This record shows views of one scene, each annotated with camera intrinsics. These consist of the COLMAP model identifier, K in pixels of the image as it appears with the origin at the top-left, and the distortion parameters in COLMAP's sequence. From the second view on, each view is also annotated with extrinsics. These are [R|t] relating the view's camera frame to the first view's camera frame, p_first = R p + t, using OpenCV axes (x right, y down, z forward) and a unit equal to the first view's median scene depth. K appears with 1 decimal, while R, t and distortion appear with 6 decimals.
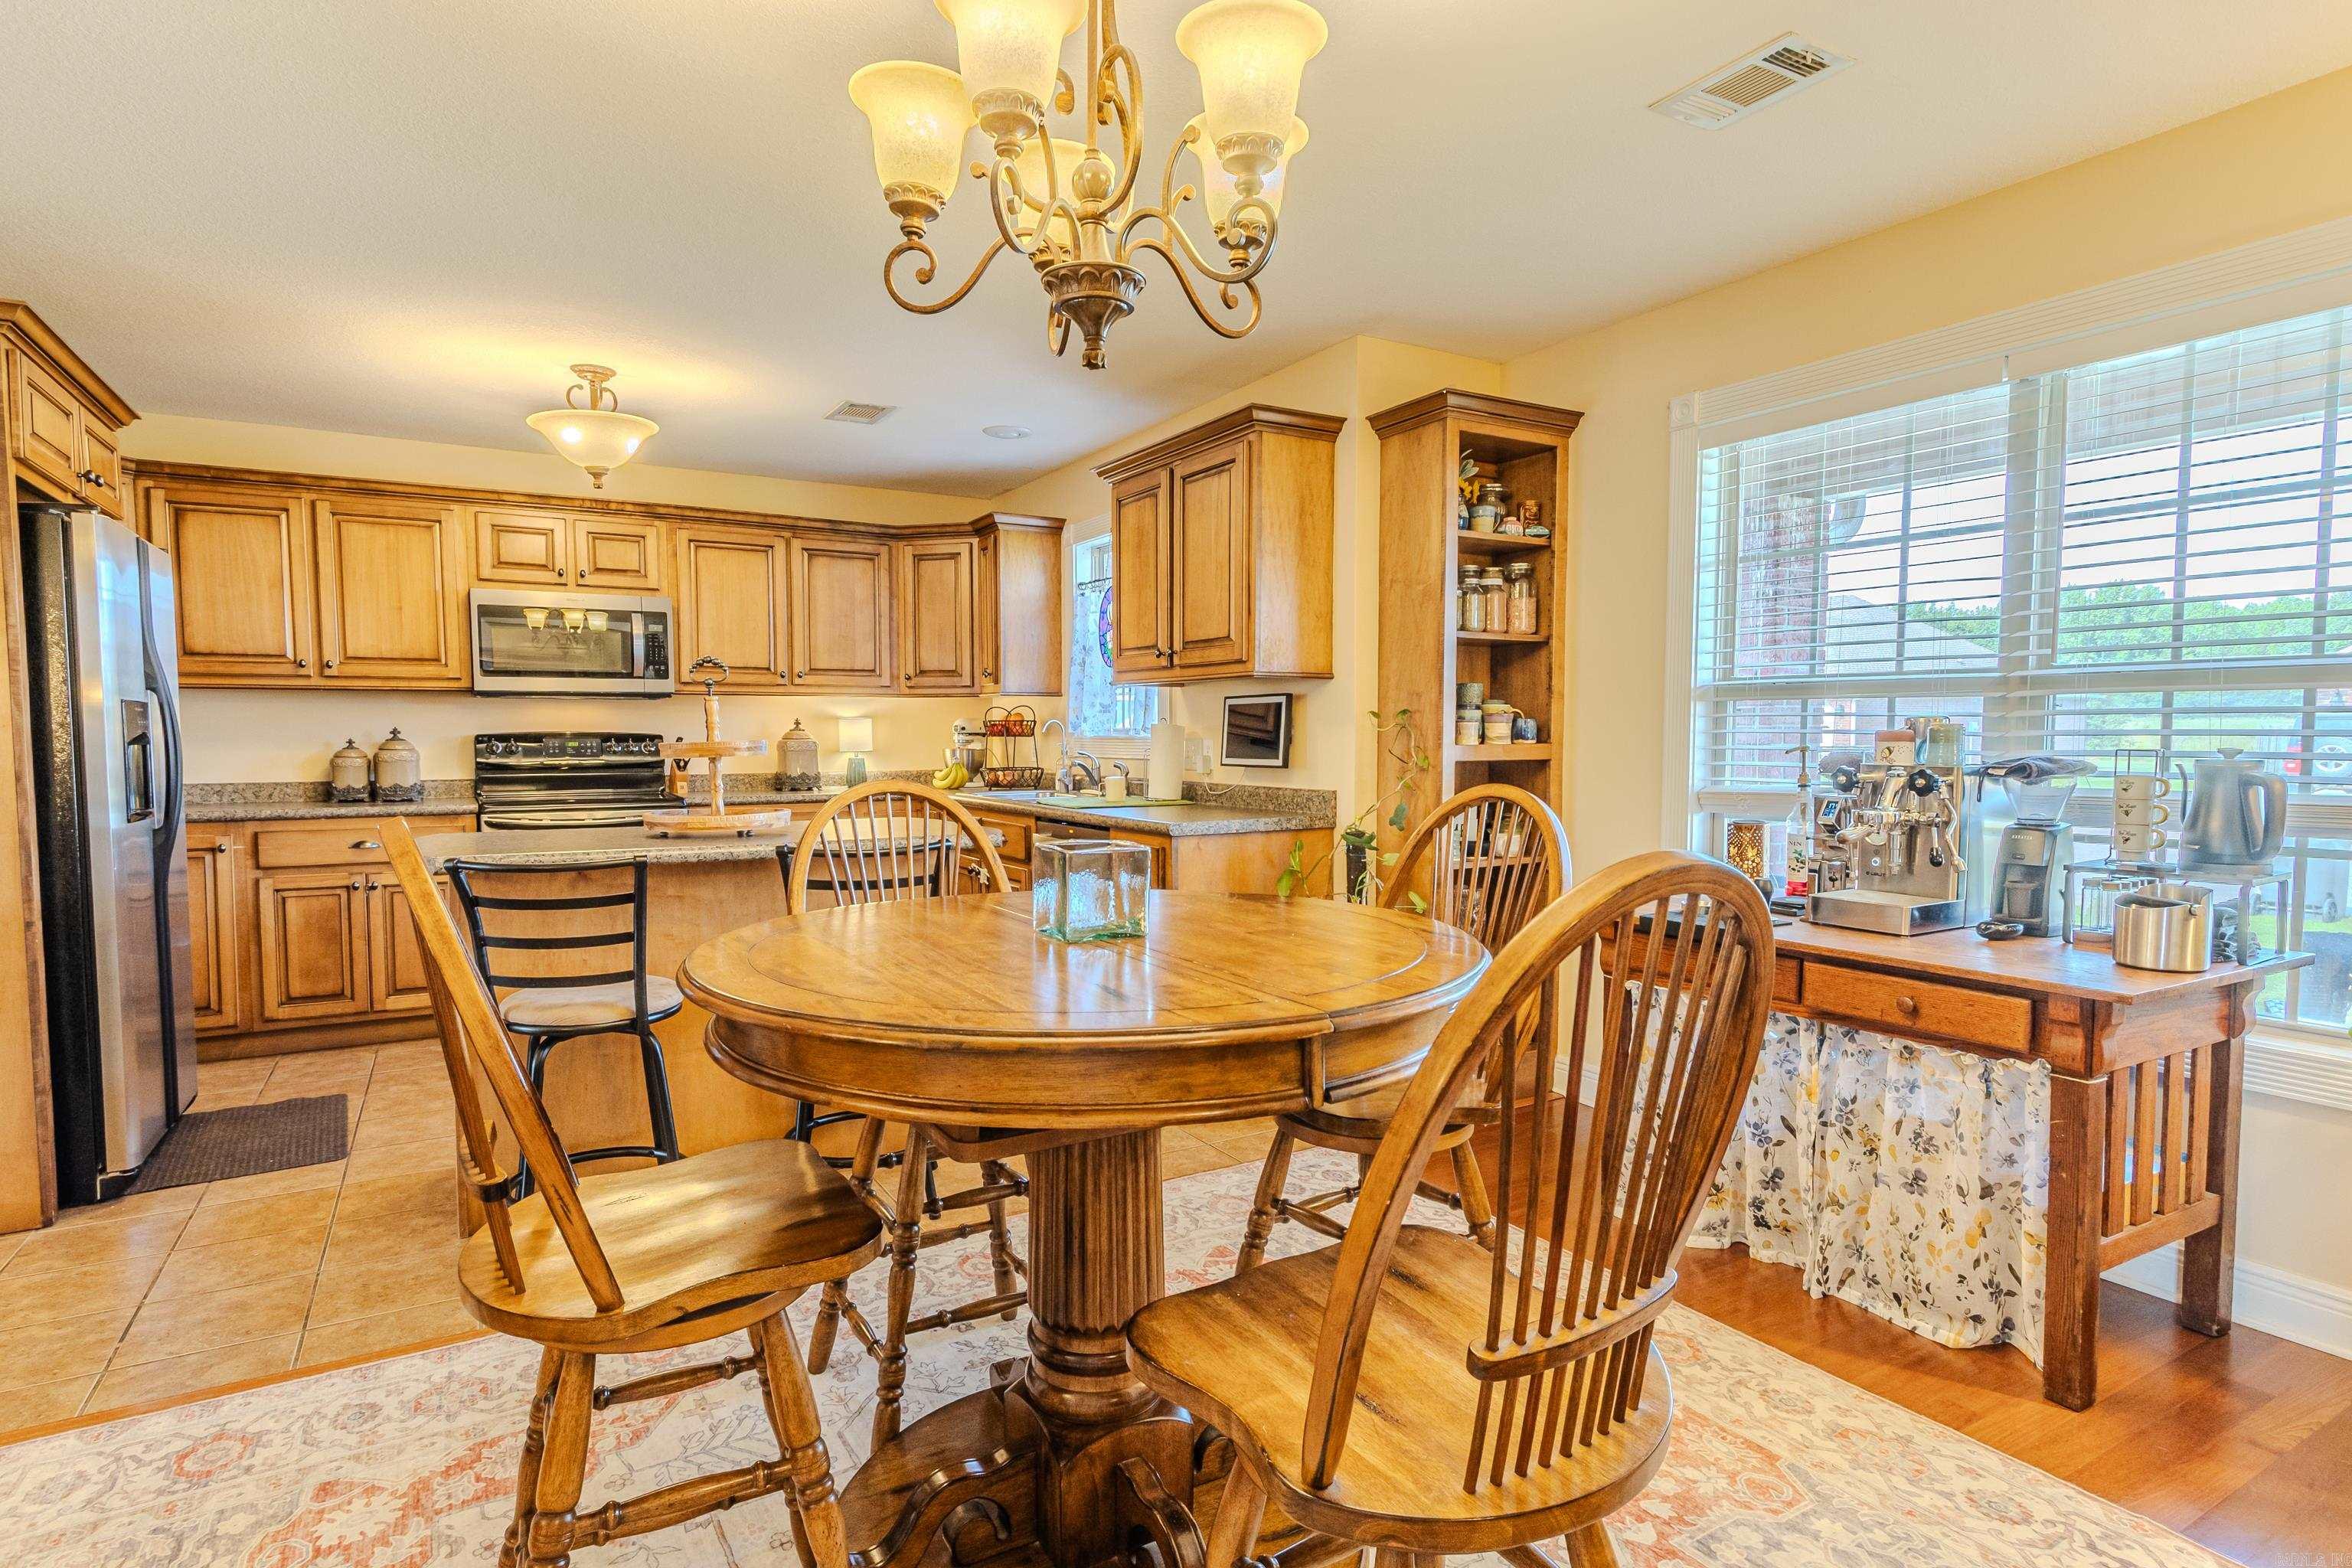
lens RADIAL K [[1234.7, 0, 1235.1], [0, 1234.7, 806.6], [0, 0, 1]] dist [0.005246, -0.005217]
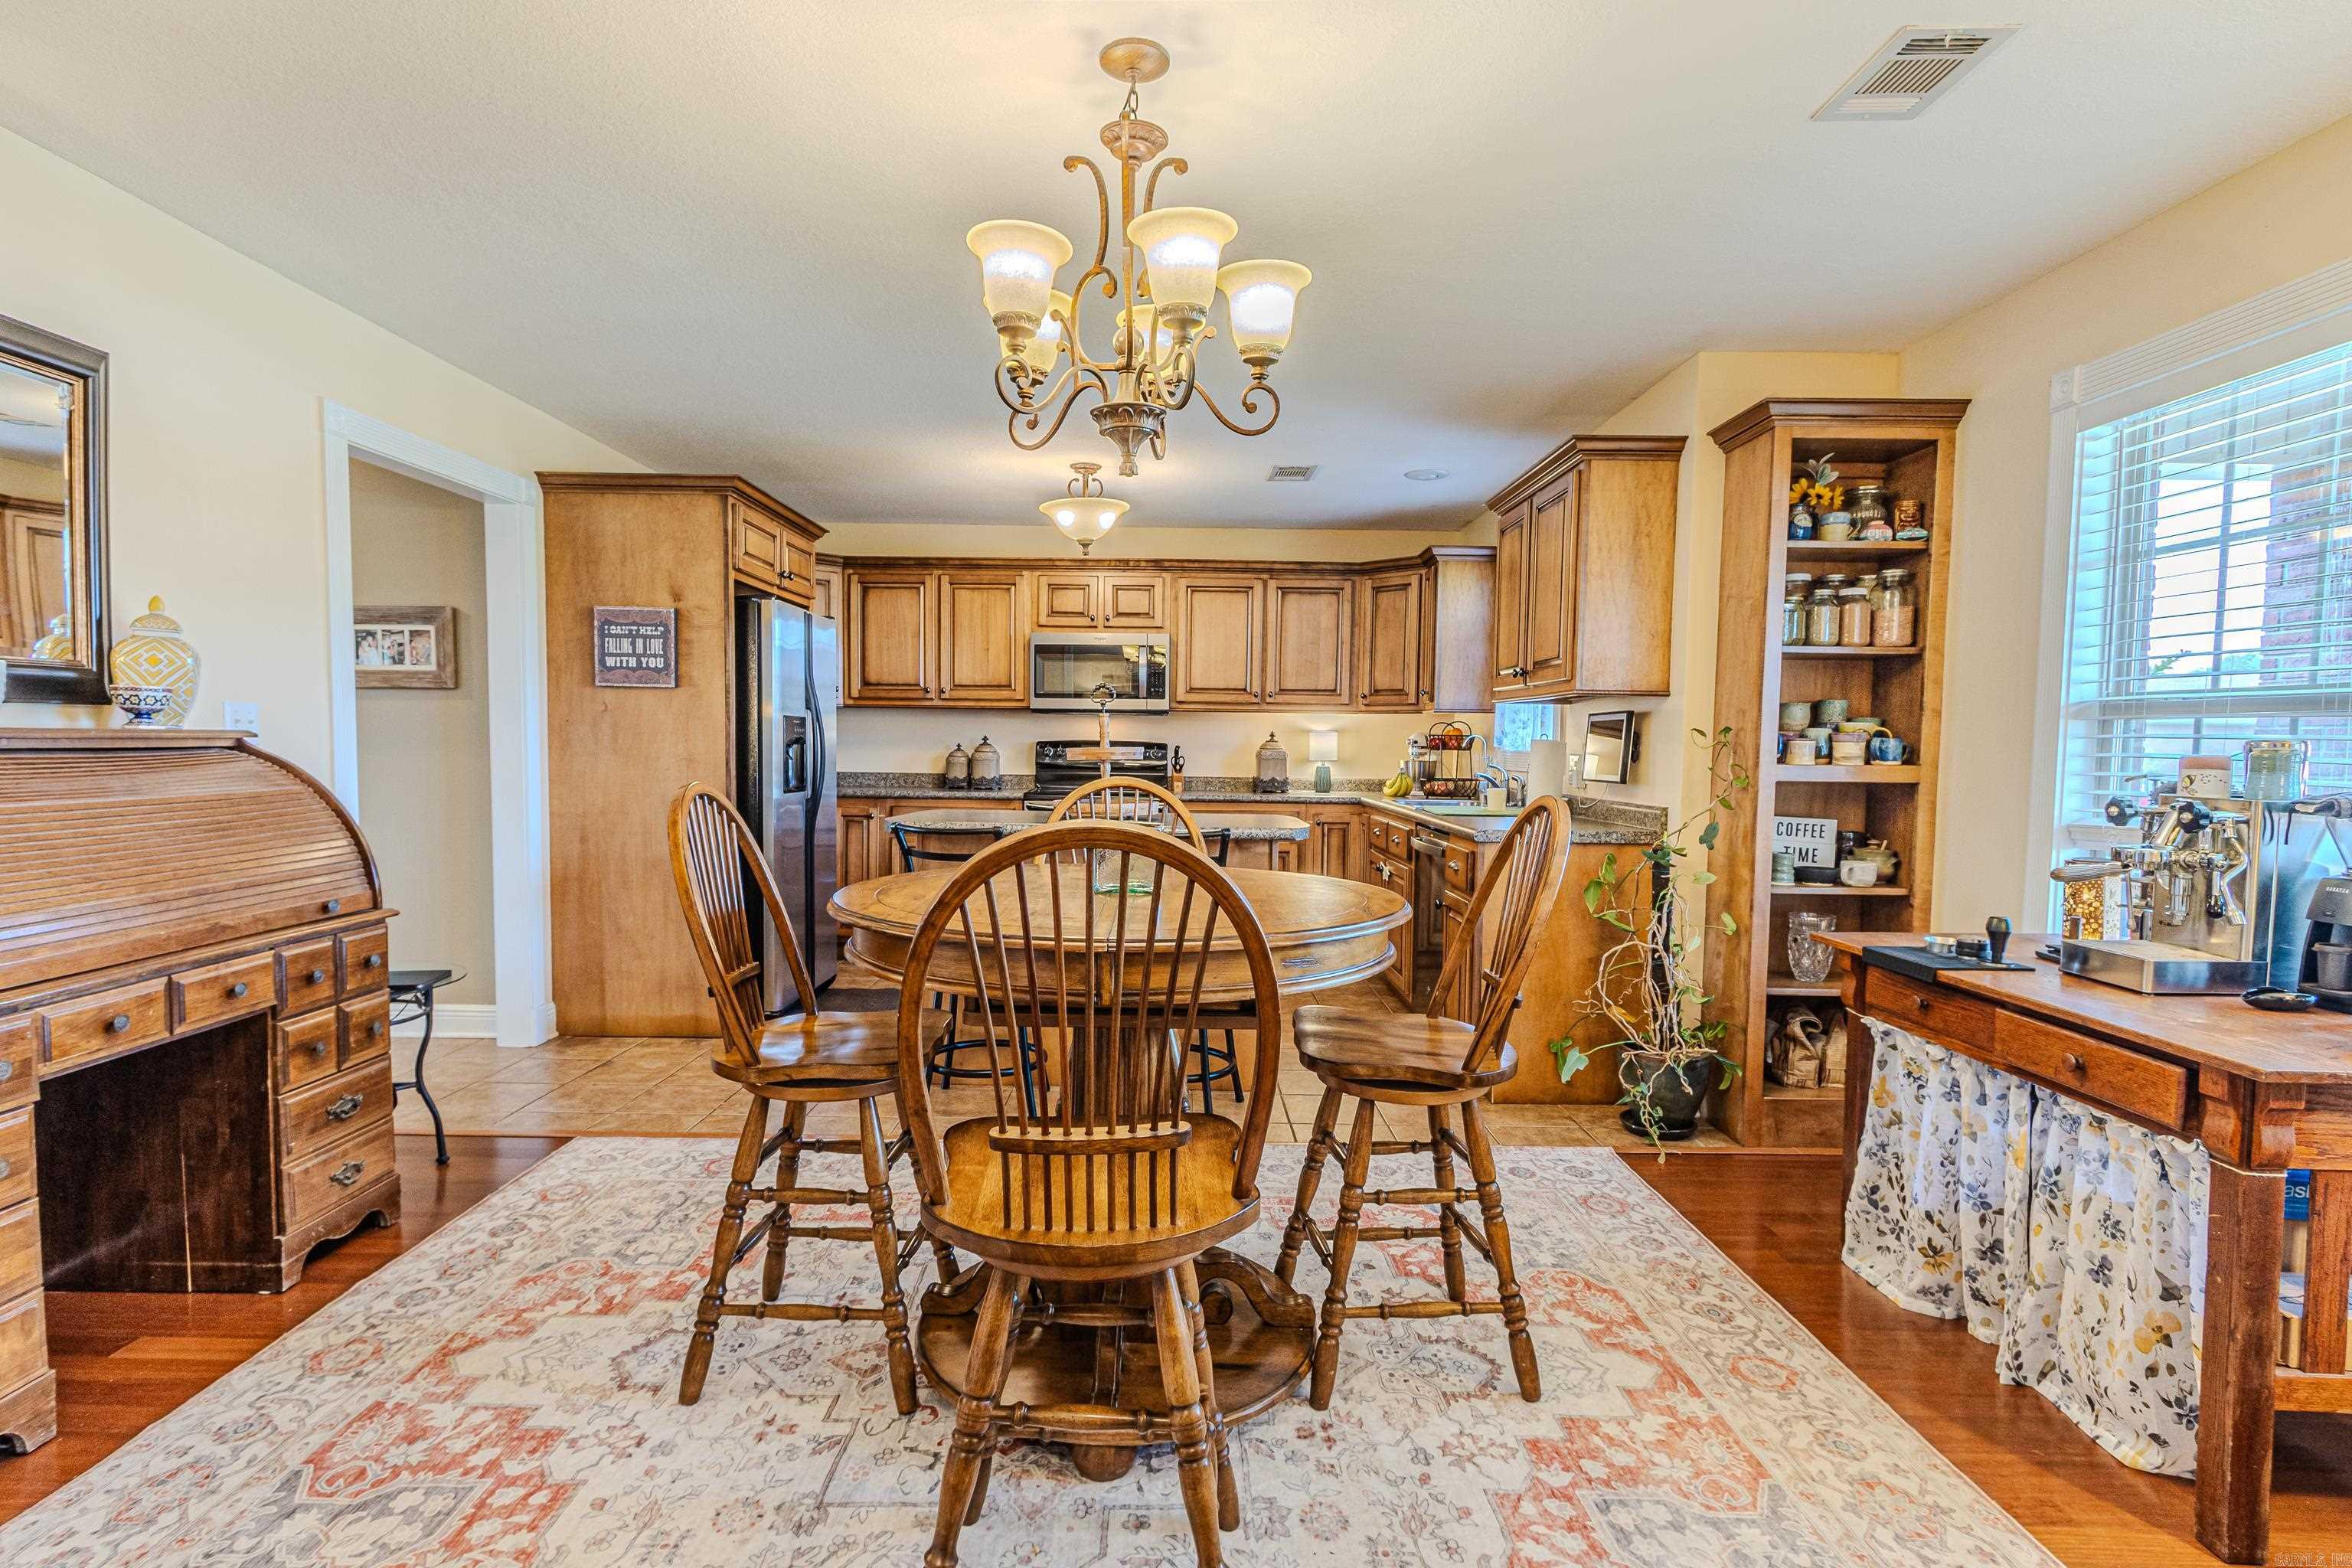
lens RADIAL K [[1234.7, 0, 1211.9], [0, 1234.7, 815.2], [0, 0, 1]] dist [0.005246, -0.005217]
pose [[0.855123, 0.043466, -0.516599, 0.286797], [-0.046058, 0.998908, 0.007809, 0.002507], [0.516374, 0.017116, 0.856192, -0.051642]]
